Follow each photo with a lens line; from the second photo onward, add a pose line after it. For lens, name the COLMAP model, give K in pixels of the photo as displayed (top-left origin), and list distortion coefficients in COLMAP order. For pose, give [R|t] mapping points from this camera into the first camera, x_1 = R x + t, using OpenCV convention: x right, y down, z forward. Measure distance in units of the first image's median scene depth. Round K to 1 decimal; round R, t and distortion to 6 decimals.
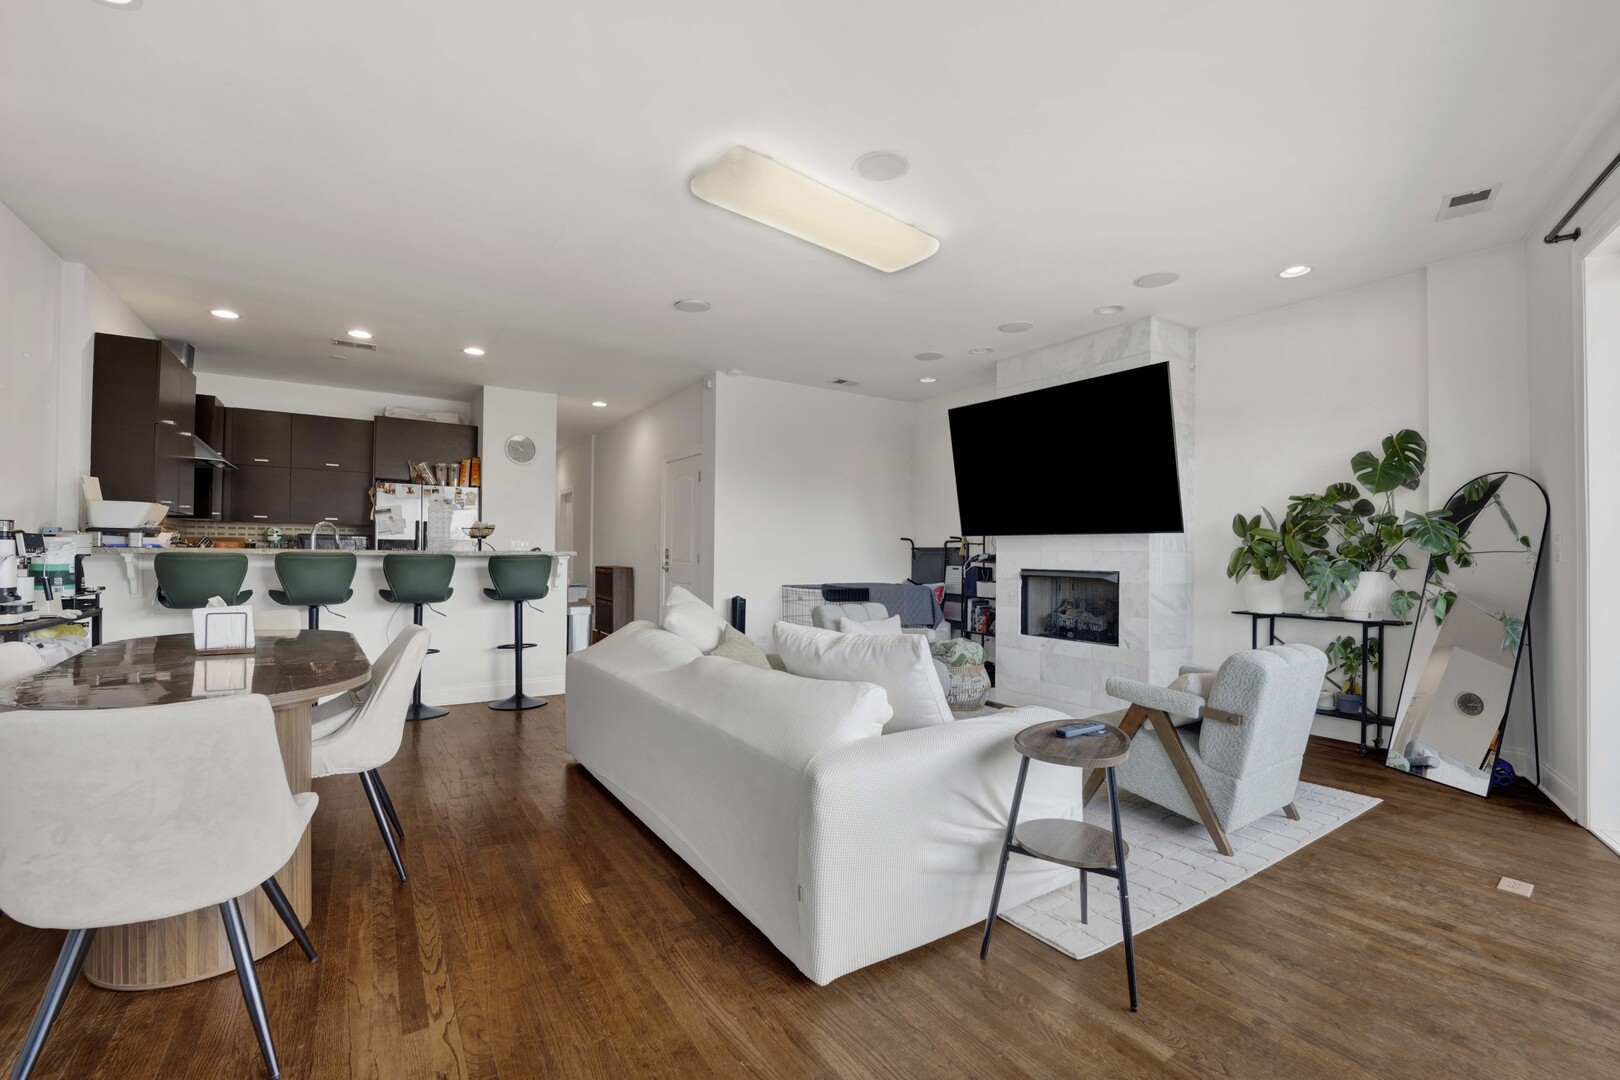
lens RADIAL K [[653.6, 0, 753.1], [0, 653.6, 543.9], [0, 0, 1]] dist [-0.001121, -0.000135]
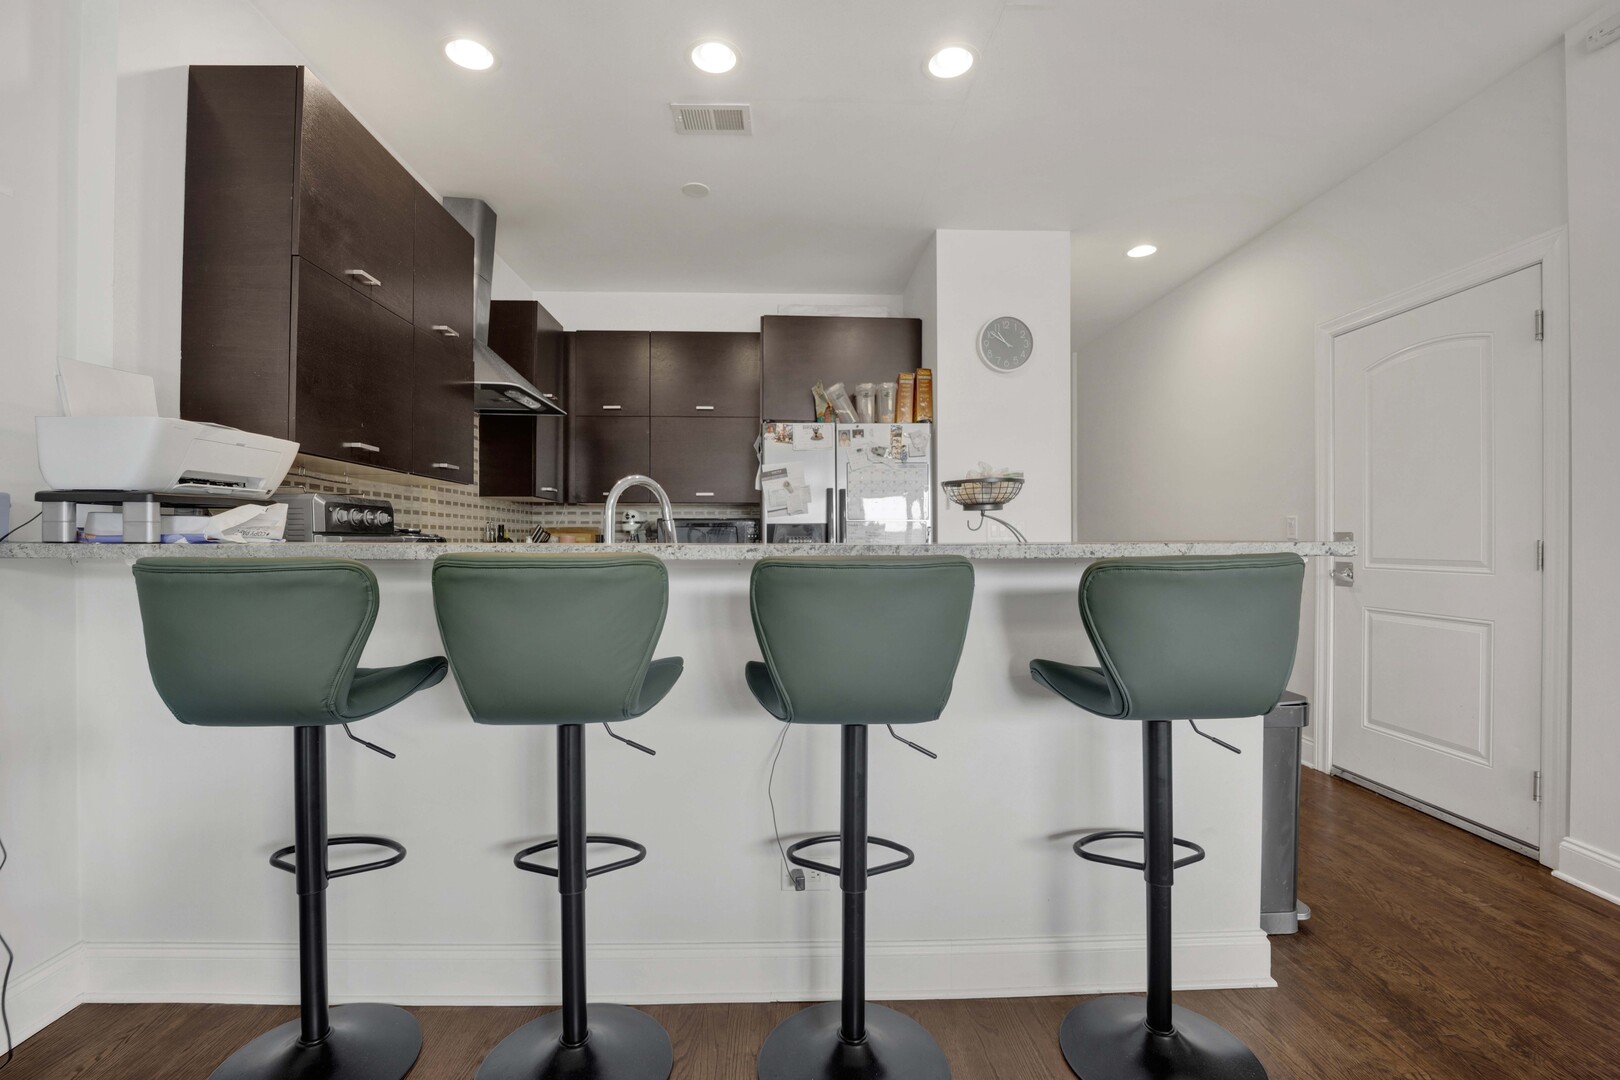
lens RADIAL K [[664.3, 0, 799.9], [0, 664.3, 537.6], [0, 0, 1]] dist [-0.022654, -0.000084]
pose [[0.875370, -0.016992, -0.483155, -0.267757], [0.019591, 0.999808, 0.000332, 0.004930], [0.483056, -0.009756, 0.875535, 0.501751]]
